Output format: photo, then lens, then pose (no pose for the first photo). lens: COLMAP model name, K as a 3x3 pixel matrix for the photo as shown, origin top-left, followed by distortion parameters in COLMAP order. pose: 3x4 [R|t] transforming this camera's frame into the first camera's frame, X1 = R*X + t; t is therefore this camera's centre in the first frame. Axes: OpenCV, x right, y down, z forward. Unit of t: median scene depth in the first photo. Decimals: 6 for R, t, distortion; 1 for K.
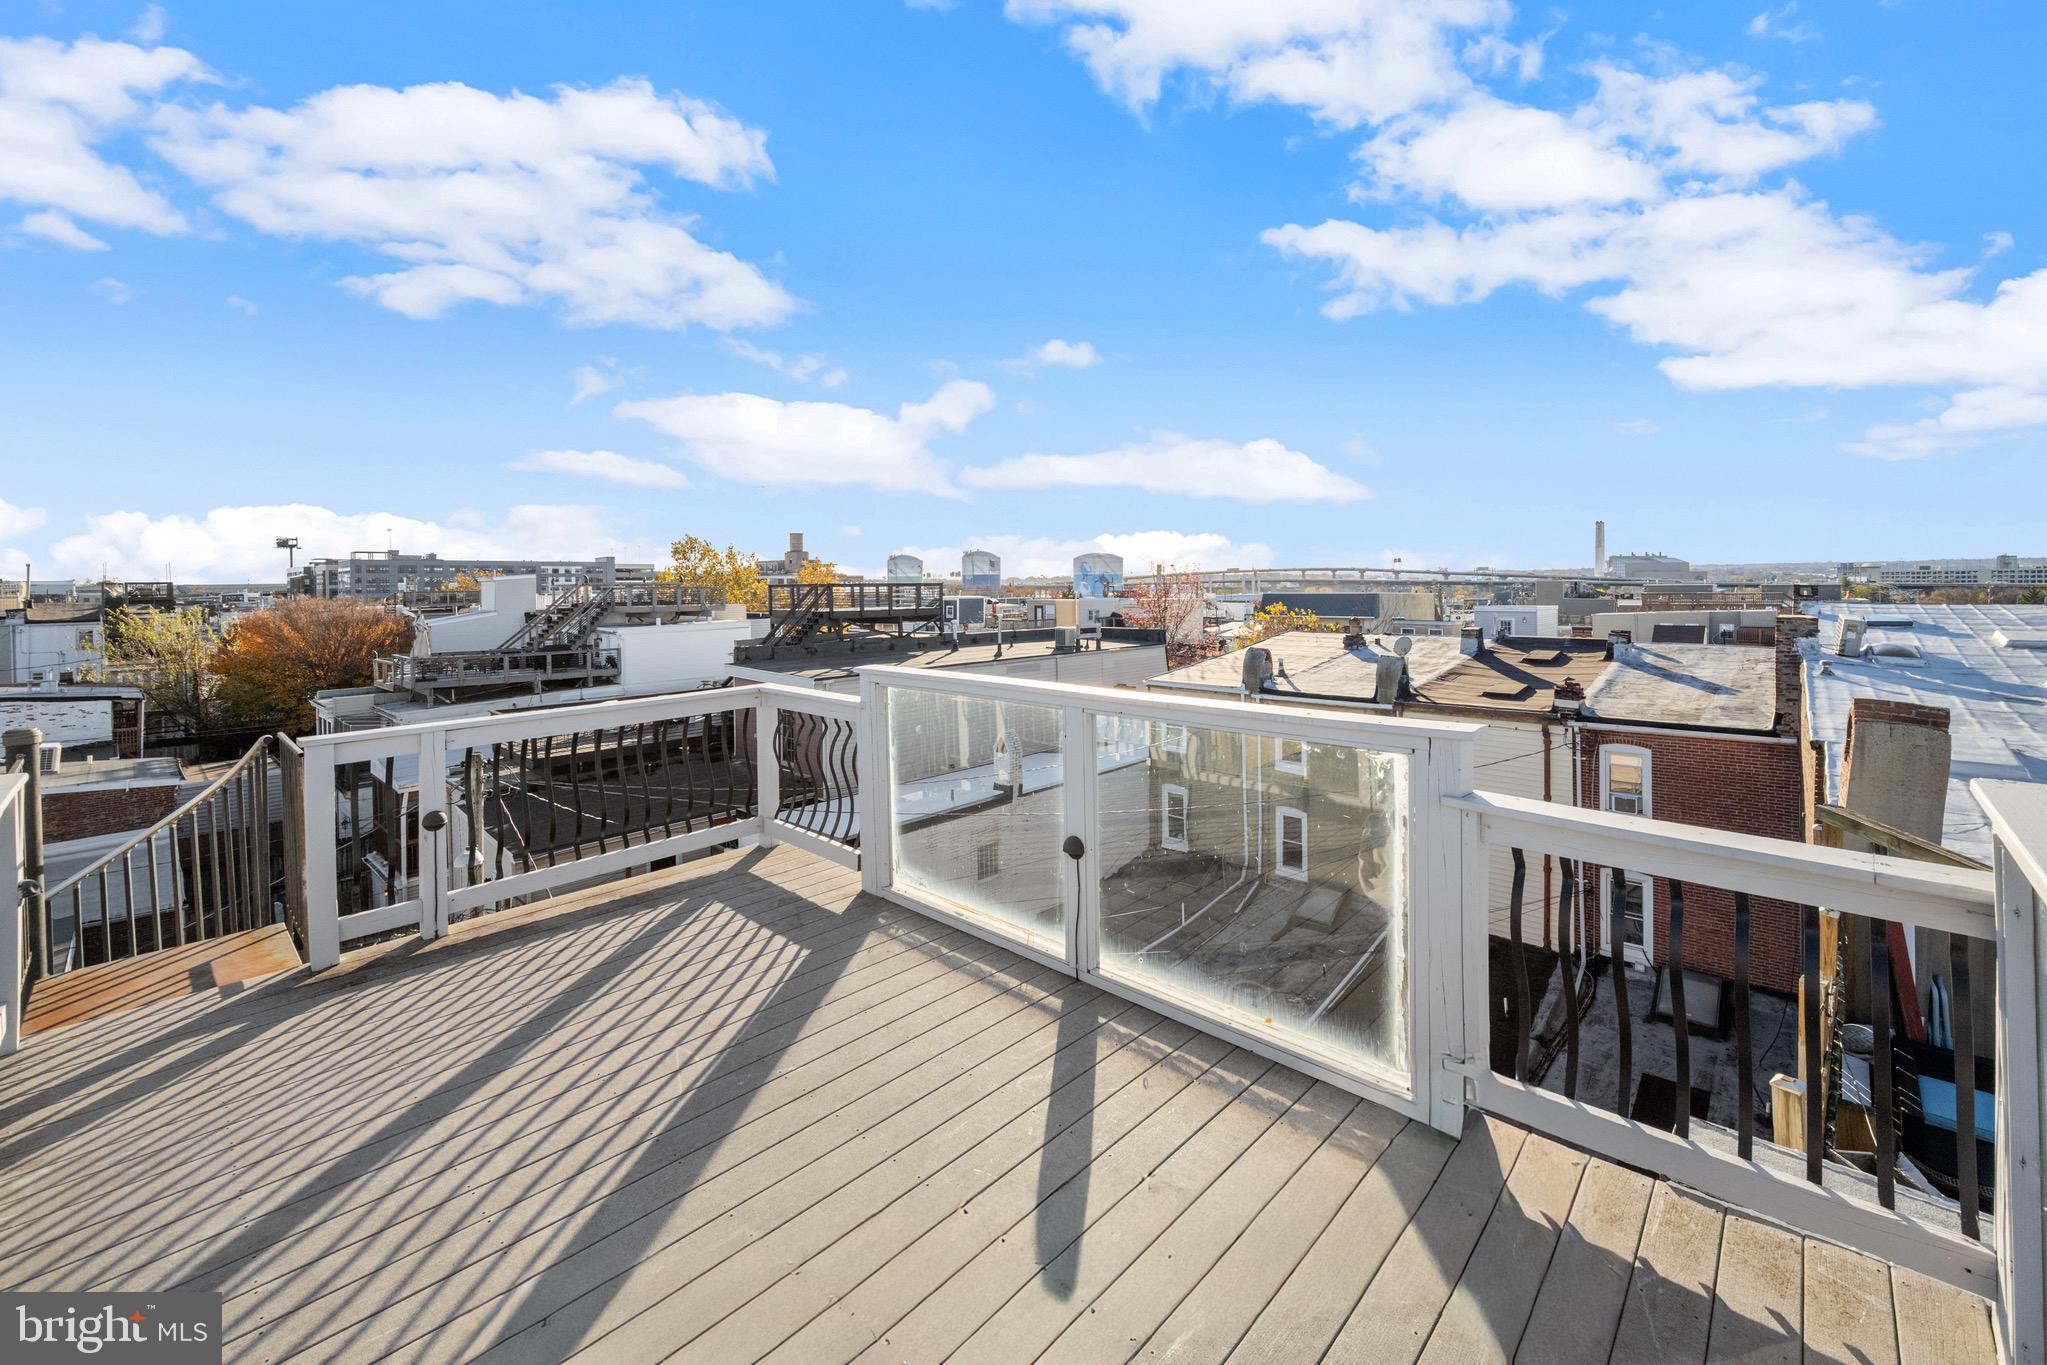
lens RADIAL K [[827.0, 0, 1010.4], [0, 827.0, 678.7], [0, 0, 1]] dist [0.002295, 0.000096]
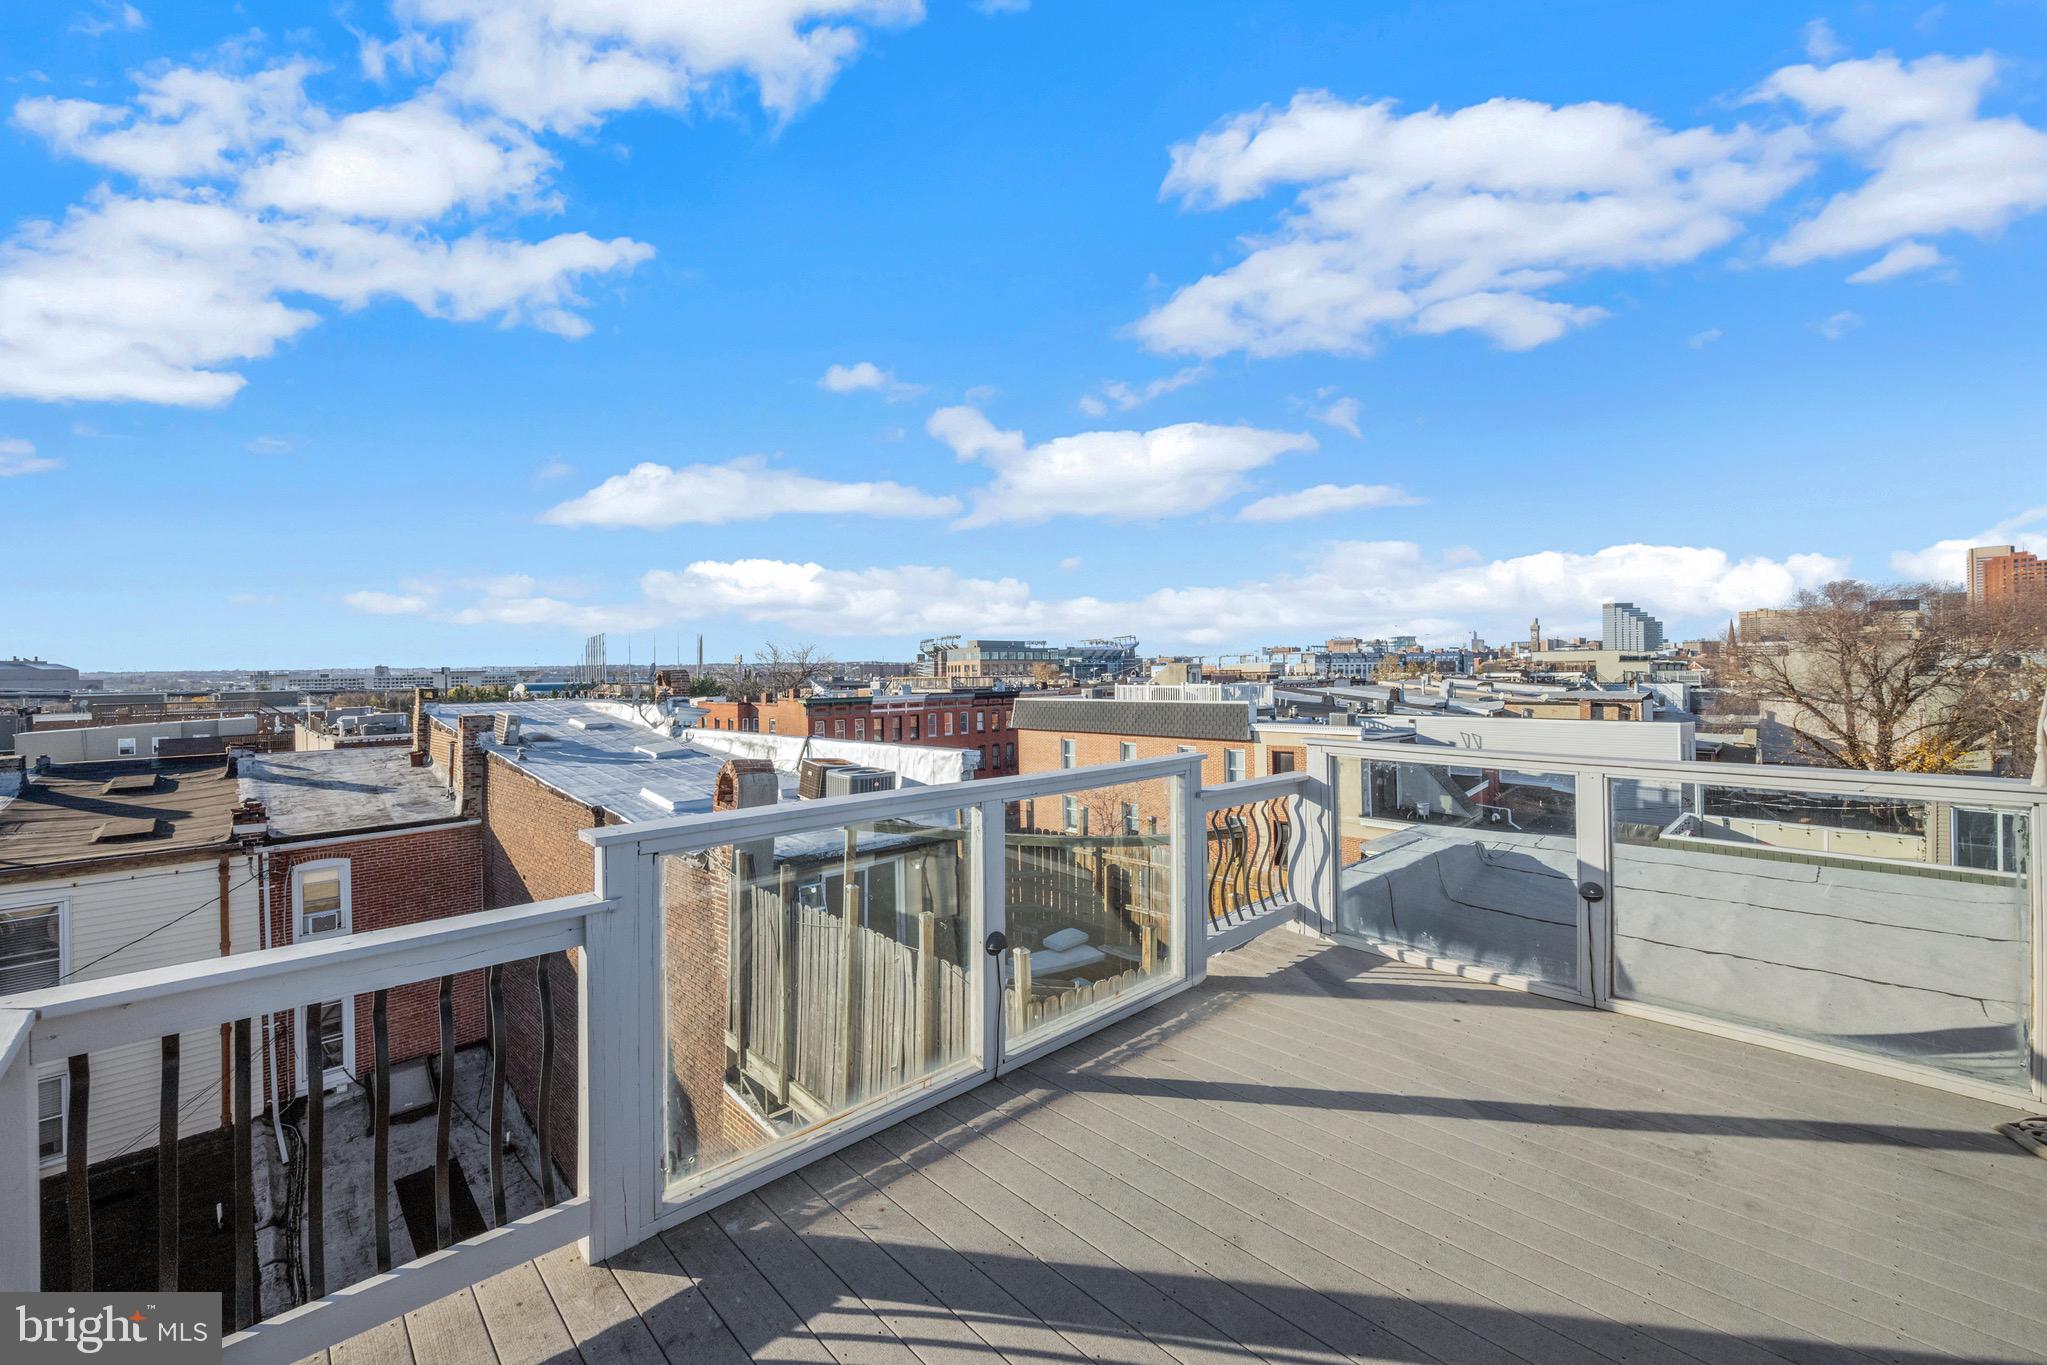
lens RADIAL K [[827.5, 0, 1013.0], [0, 827.5, 733.6], [0, 0, 1]] dist [-0.001186, -0.000160]
pose [[0.060248, -0.069164, 0.995784, -0.134031], [0.131521, 0.989449, 0.060767, -0.015413], [-0.989481, 0.127306, 0.068709, 0.132039]]
